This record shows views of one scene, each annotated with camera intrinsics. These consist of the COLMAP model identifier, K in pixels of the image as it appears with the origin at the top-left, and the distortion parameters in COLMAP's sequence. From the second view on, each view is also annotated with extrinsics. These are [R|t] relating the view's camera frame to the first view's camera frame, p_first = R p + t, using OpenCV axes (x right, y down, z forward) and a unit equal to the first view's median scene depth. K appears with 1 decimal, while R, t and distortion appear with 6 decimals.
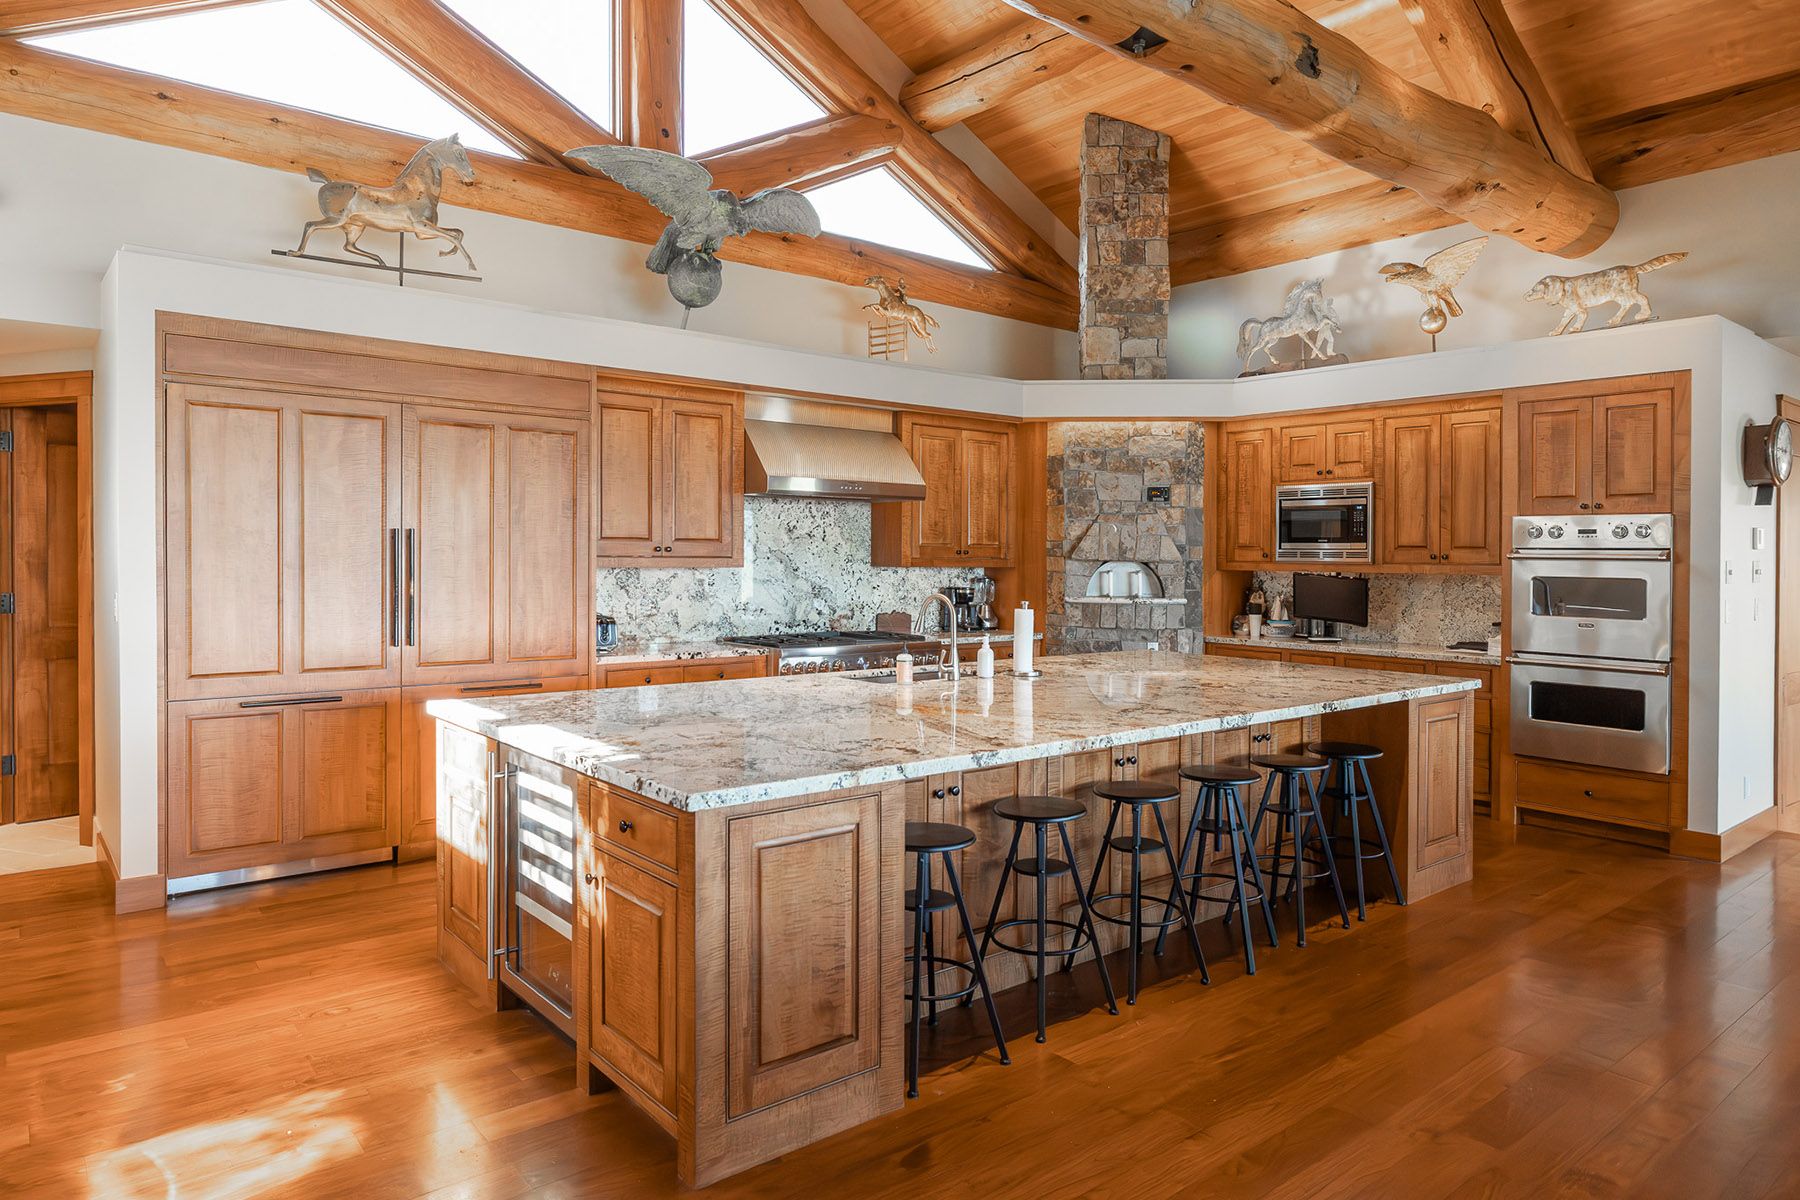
lens RADIAL K [[1114.8, 0, 887.5], [0, 1114.8, 518.1], [0, 0, 1]] dist [-0.001268, 0.000707]
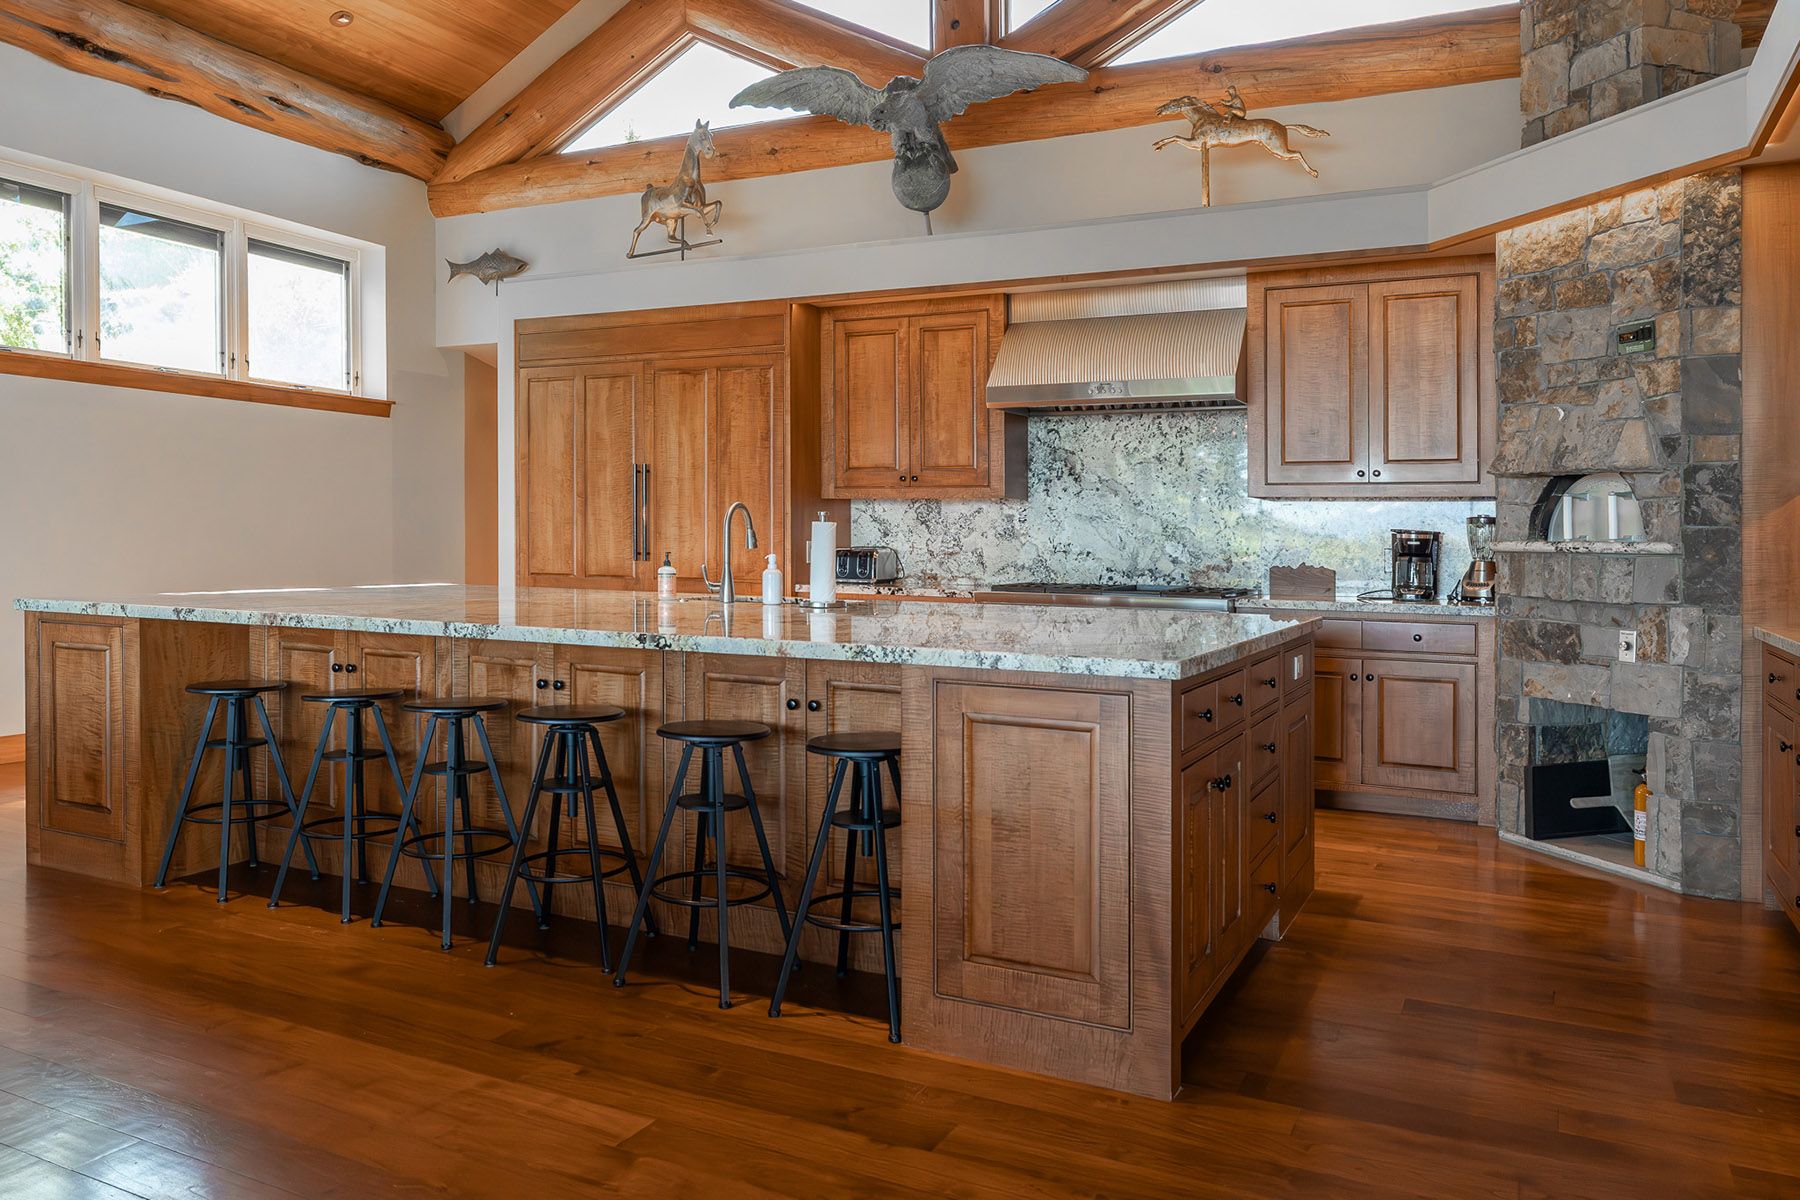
lens RADIAL K [[1270.6, 0, 897.0], [0, 1270.6, 520.7], [0, 0, 1]] dist [-0.002772, -0.002165]
pose [[0.413945, -0.016825, -0.910147, 0.827971], [0.020027, 0.999756, -0.009373, 0.079227], [0.910082, -0.014347, 0.414180, 0.600091]]
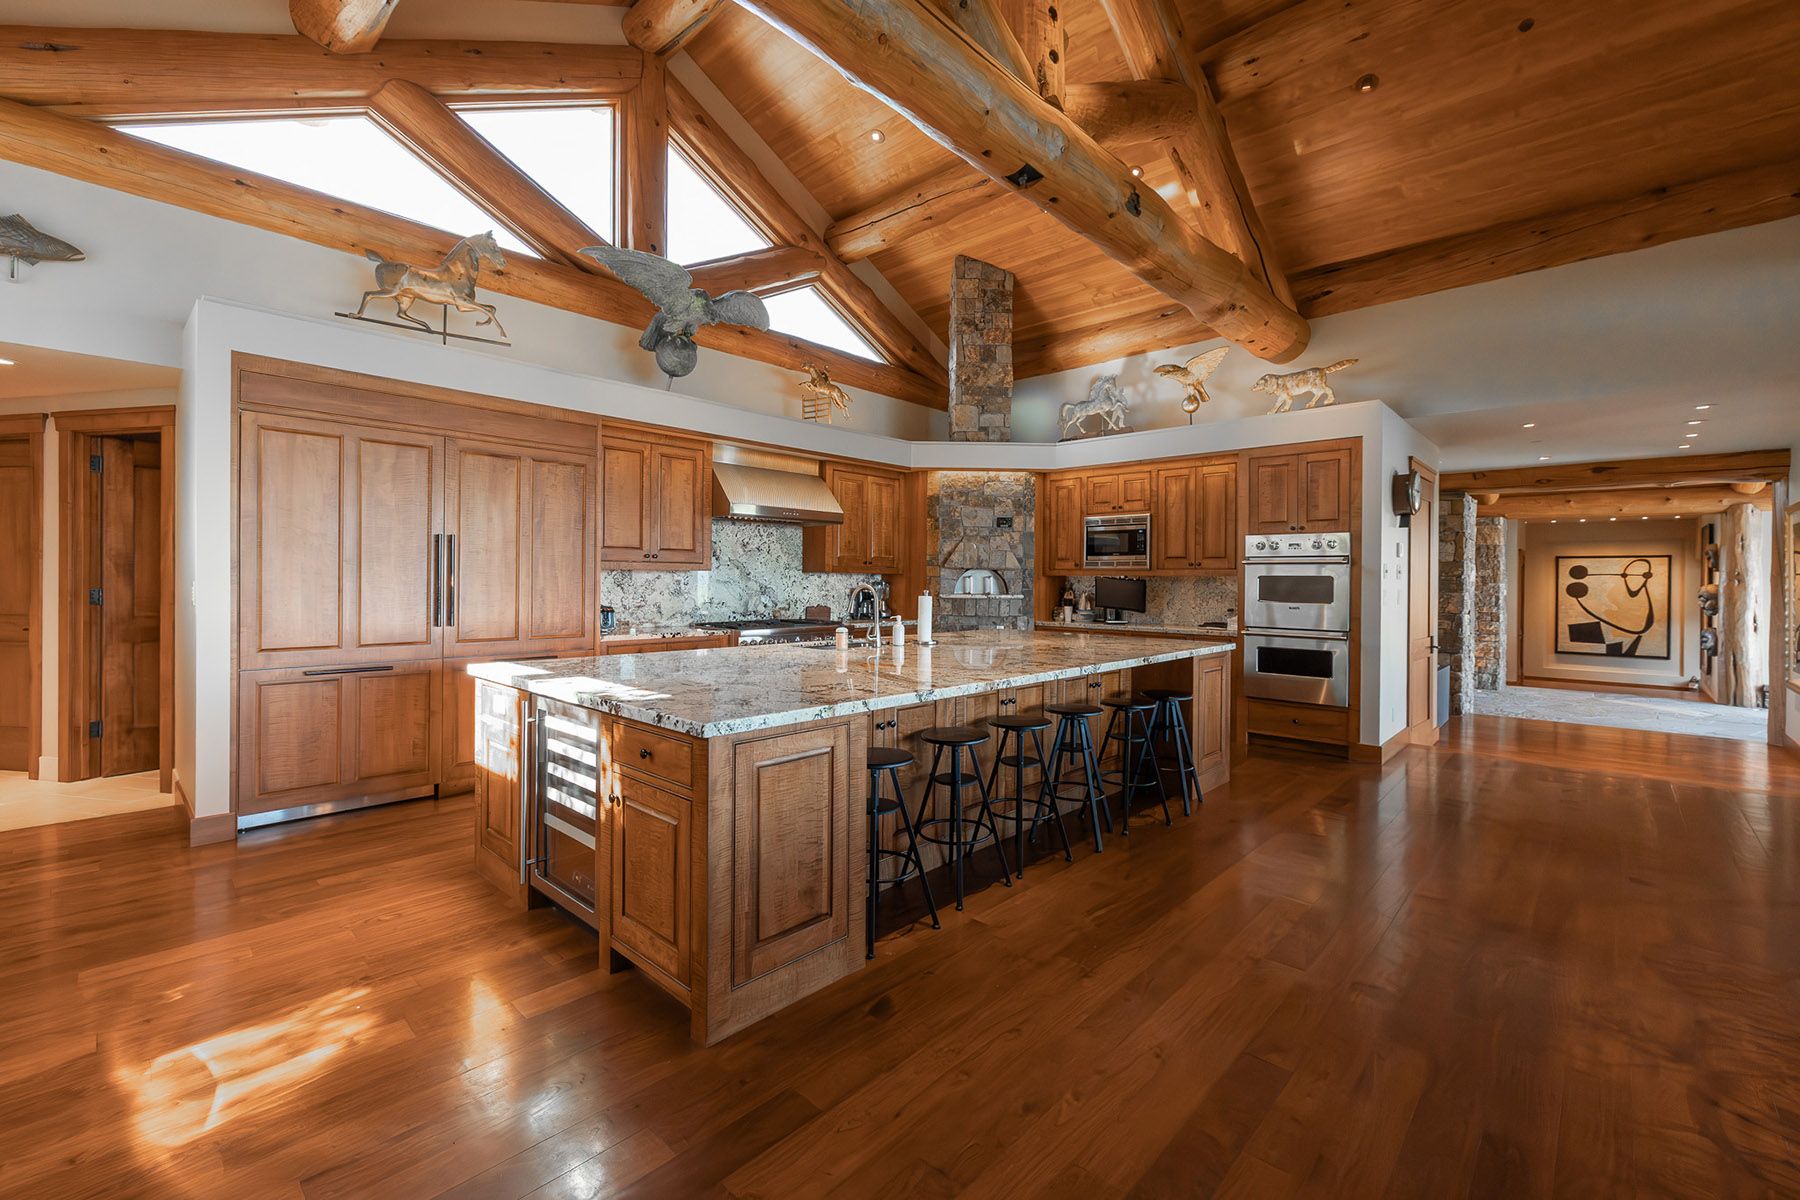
lens RADIAL K [[761.1, 0, 891.8], [0, 761.1, 550.3], [0, 0, 1]] dist [0.001951, -0.000735]
pose [[0.991595, 0.005087, 0.129279, -0.035811], [-0.004510, 0.999979, -0.004754, 0.026073], [-0.129301, 0.004132, 0.991597, 0.061896]]
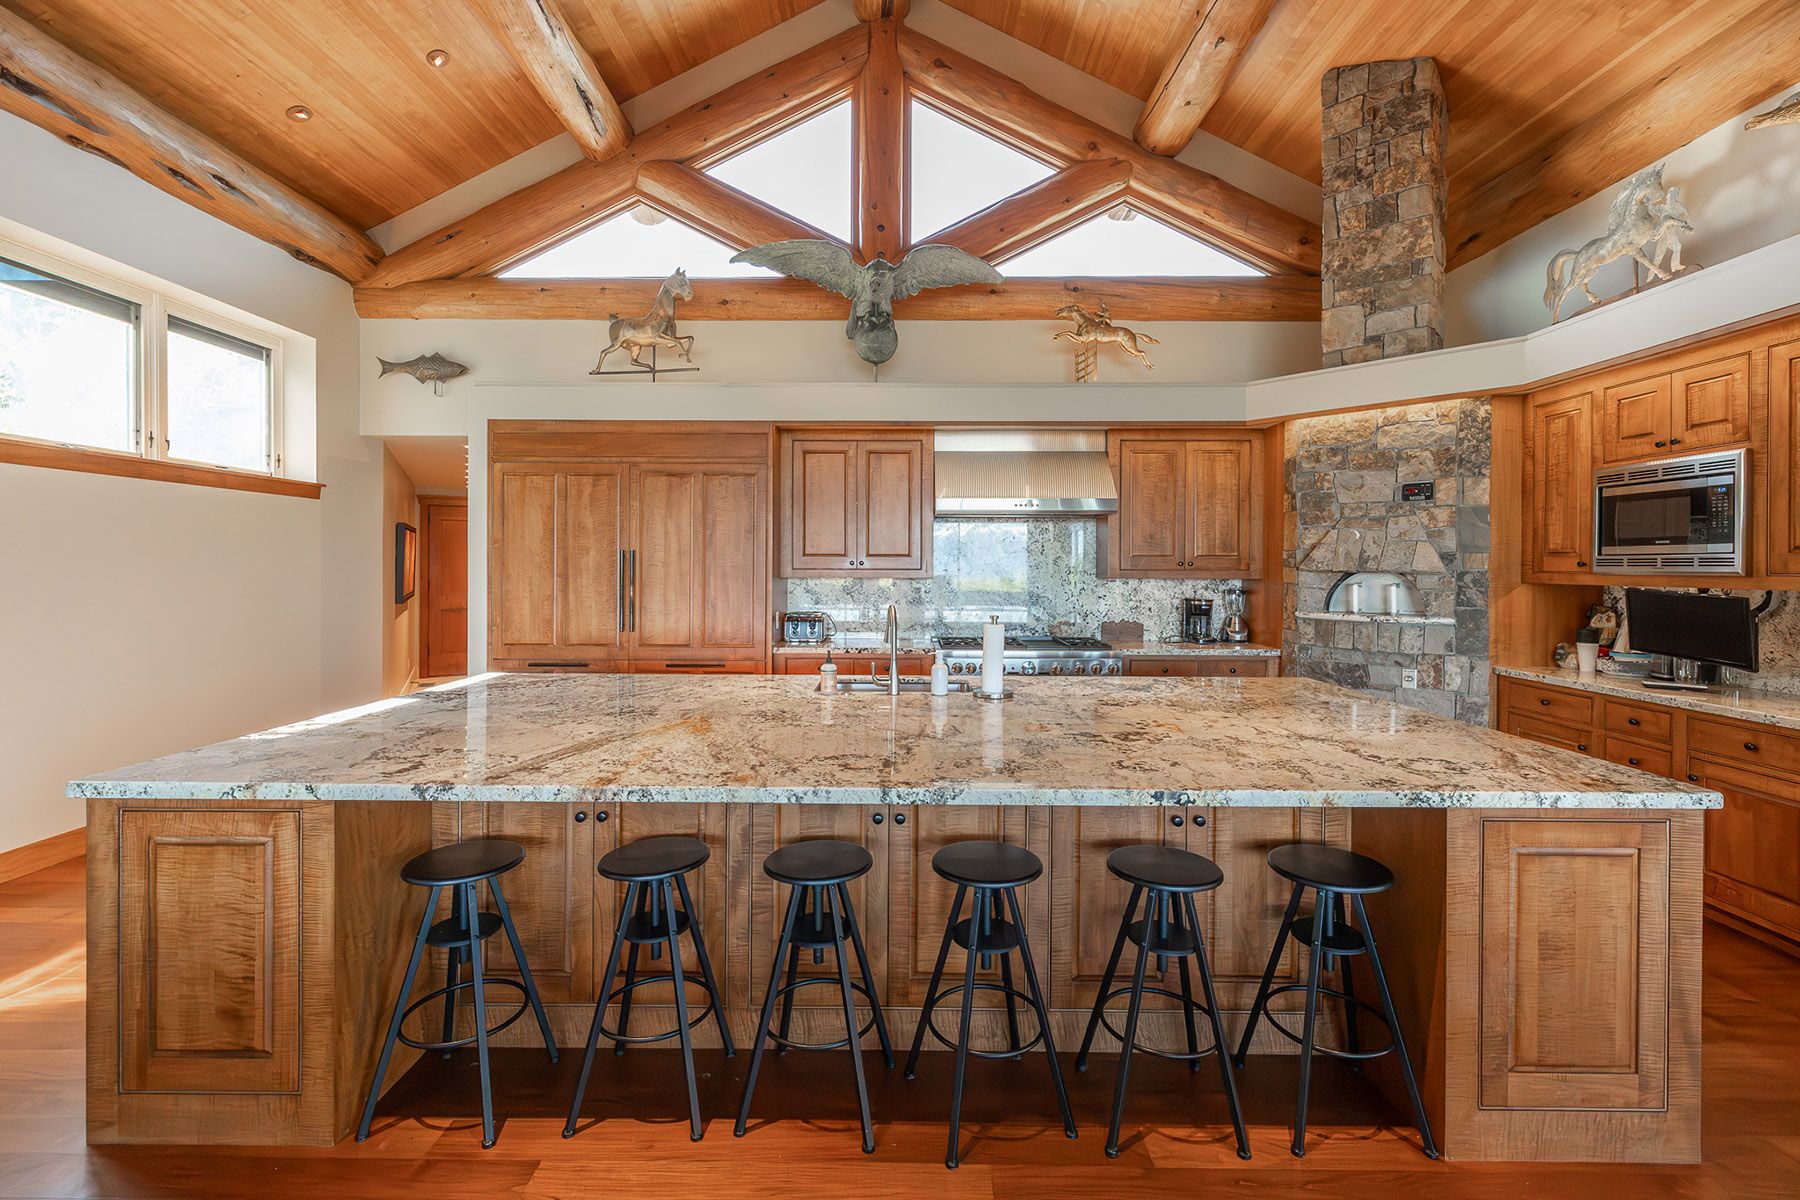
lens RADIAL K [[761.1, 0, 895.8], [0, 761.1, 549.2], [0, 0, 1]] dist [0.001951, -0.000735]
pose [[0.766033, -0.021205, -0.642451, 0.407431], [0.024537, 0.999692, -0.003740, 0.018201], [0.642333, -0.012899, 0.766318, 0.413448]]
